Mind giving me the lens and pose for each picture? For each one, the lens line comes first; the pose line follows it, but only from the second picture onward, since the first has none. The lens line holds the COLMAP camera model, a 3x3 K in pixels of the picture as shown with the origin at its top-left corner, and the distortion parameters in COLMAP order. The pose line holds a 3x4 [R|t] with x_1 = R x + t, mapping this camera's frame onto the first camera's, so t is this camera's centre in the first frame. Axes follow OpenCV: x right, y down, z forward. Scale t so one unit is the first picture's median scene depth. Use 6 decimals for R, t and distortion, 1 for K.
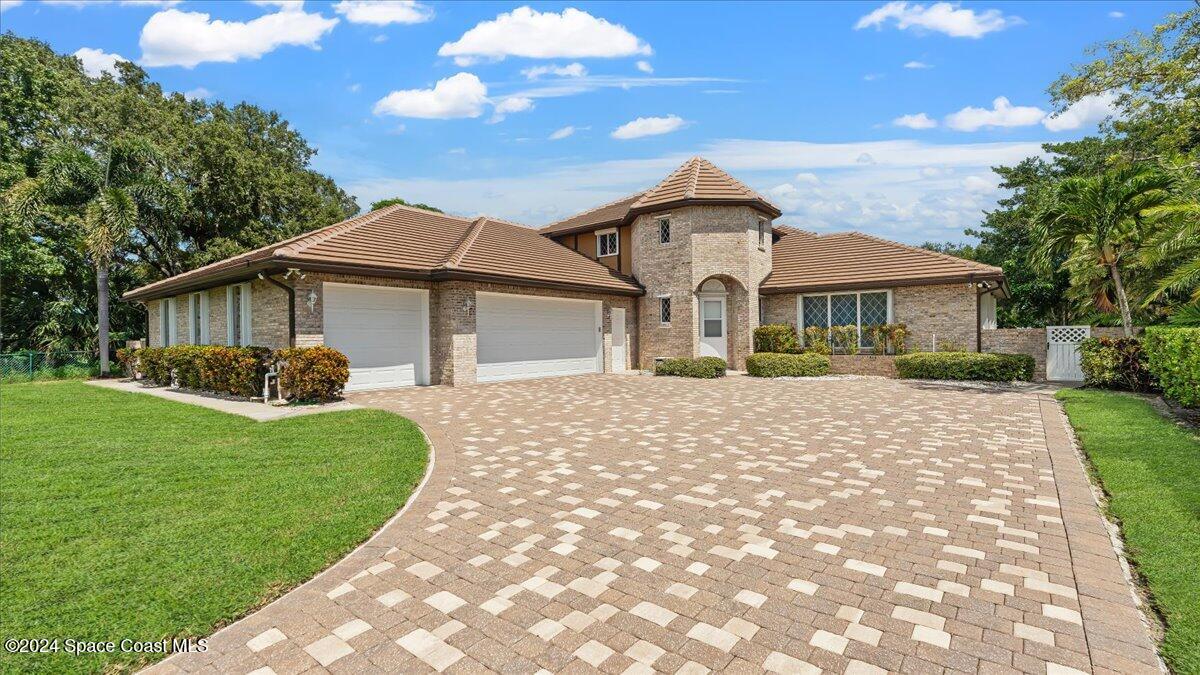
lens RADIAL K [[523.4, 0, 598.2], [0, 523.4, 340.2], [0, 0, 1]] dist [-0.000630, 0.000224]
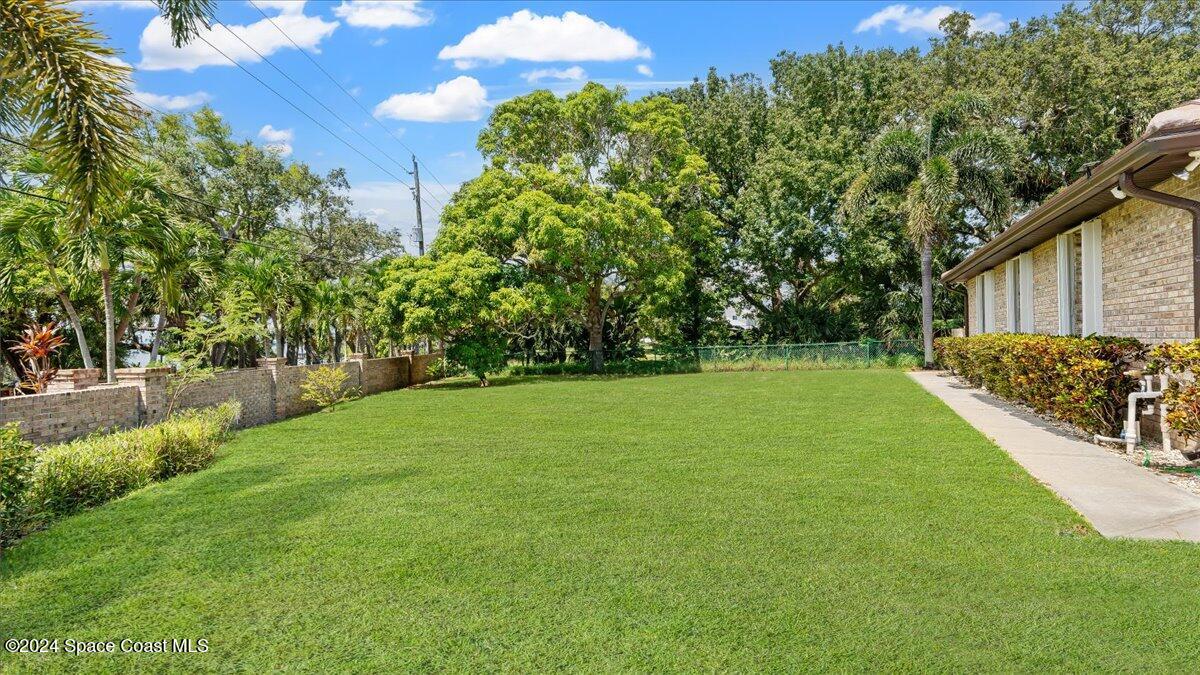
lens RADIAL K [[523.4, 0, 598.2], [0, 523.4, 340.2], [0, 0, 1]] dist [-0.000630, 0.000224]
pose [[0.193647, 0.011080, -0.981009, -0.196432], [0.010770, 0.999852, 0.013419, 0.002996], [0.981012, -0.013164, 0.193499, 0.325118]]
